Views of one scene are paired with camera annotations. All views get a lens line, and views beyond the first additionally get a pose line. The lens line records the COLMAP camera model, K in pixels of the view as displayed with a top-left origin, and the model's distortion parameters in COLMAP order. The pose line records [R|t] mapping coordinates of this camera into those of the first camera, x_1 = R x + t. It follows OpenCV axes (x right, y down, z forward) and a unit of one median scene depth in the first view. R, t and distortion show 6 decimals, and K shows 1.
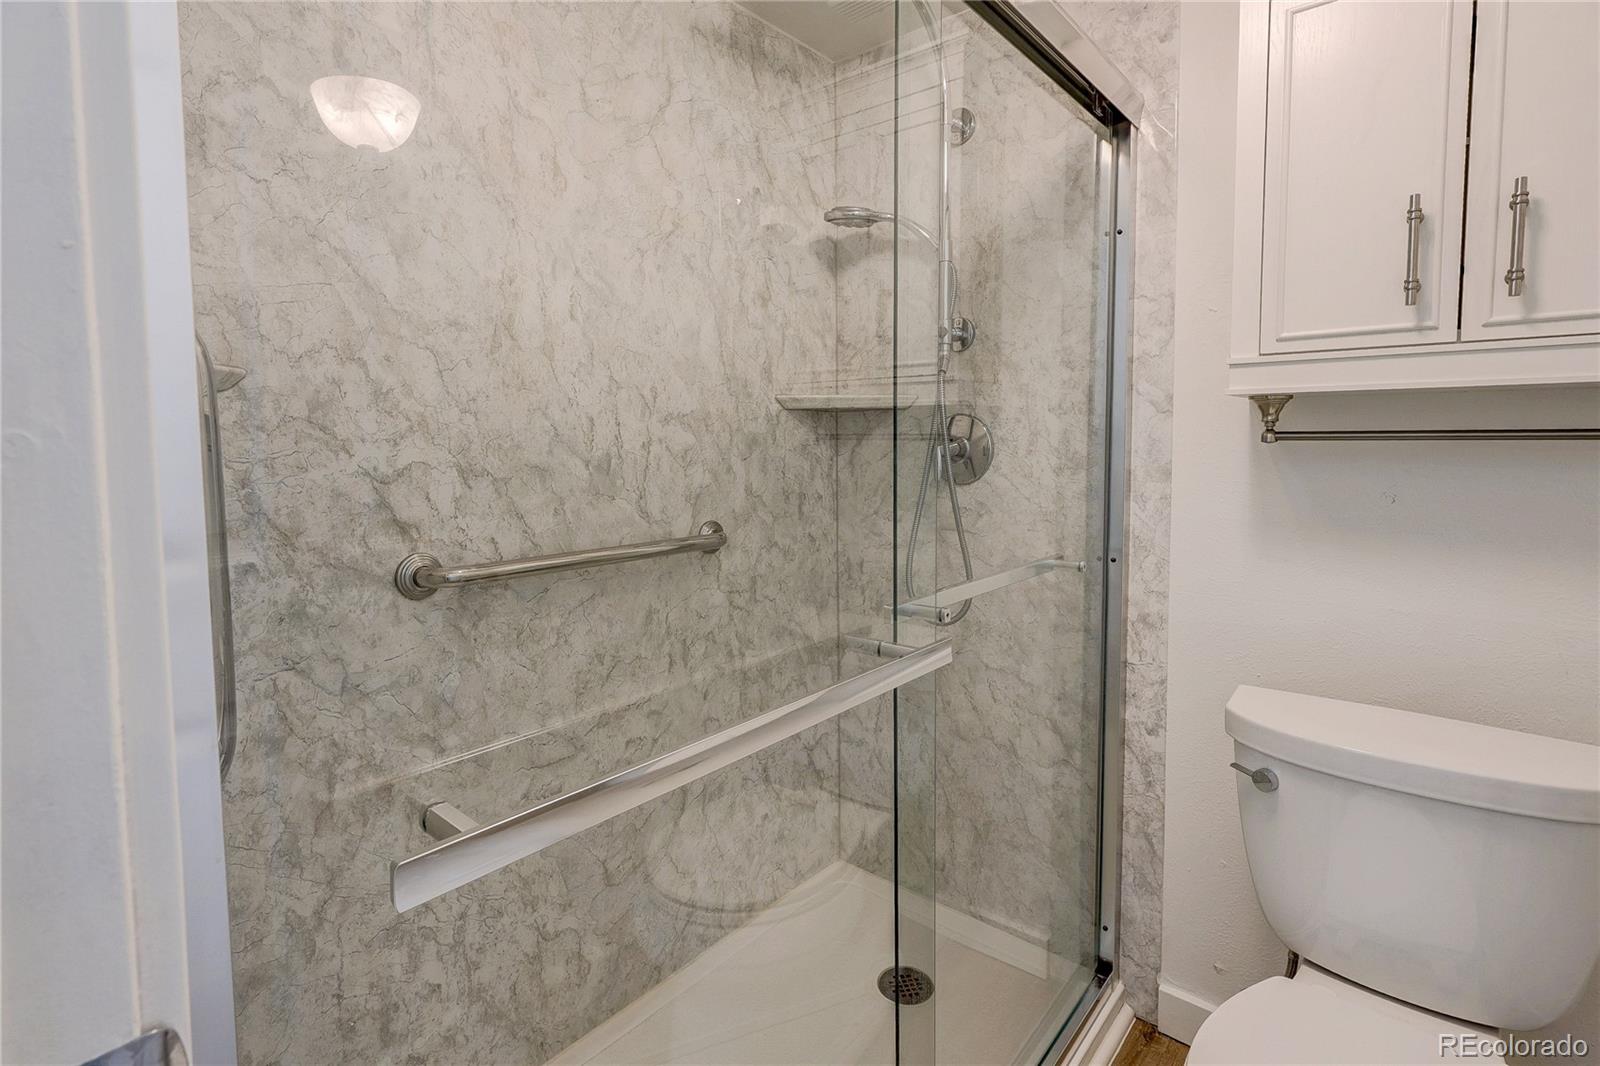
lens RADIAL K [[754.7, 0, 800.0], [0, 754.7, 488.6], [0, 0, 1]] dist [0.000323, -0.000010]
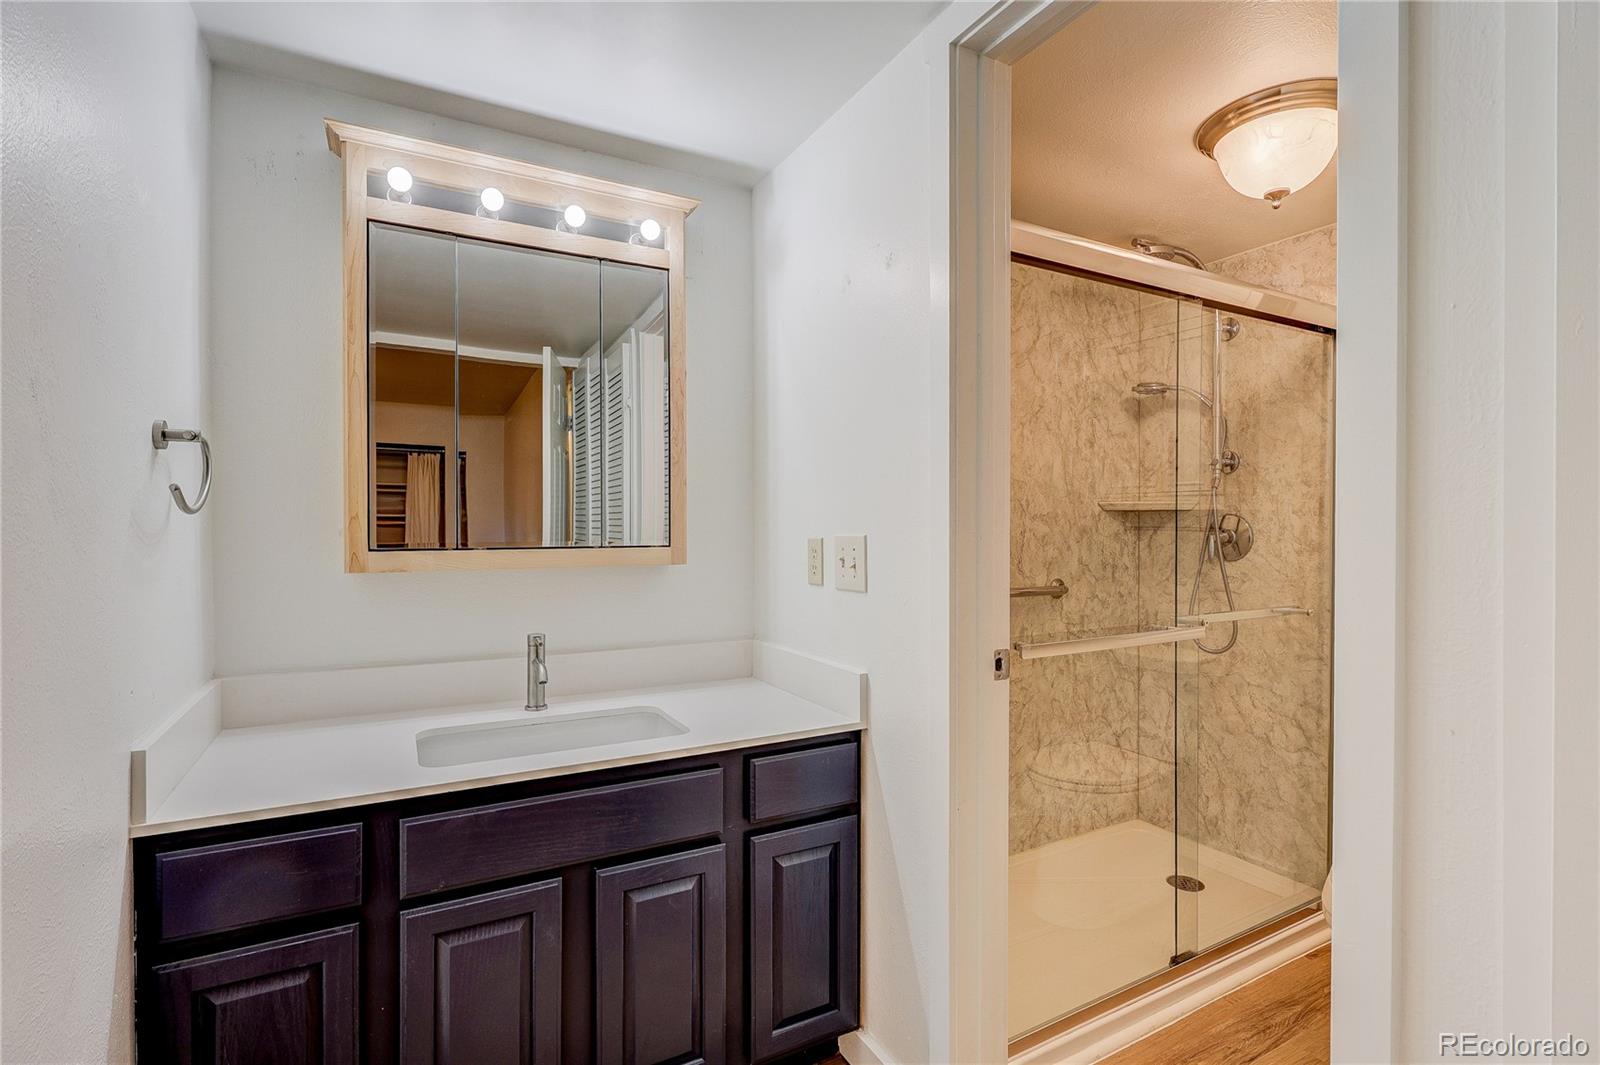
lens RADIAL K [[763.6, 0, 800.0], [0, 763.6, 532.5], [0, 0, 1]] dist [-0.004492, -0.000123]
pose [[0.939017, 0.011486, -0.343680, -0.070364], [-0.031019, 0.998197, -0.051391, 0.043207], [0.342470, 0.058918, 0.937680, -0.734471]]
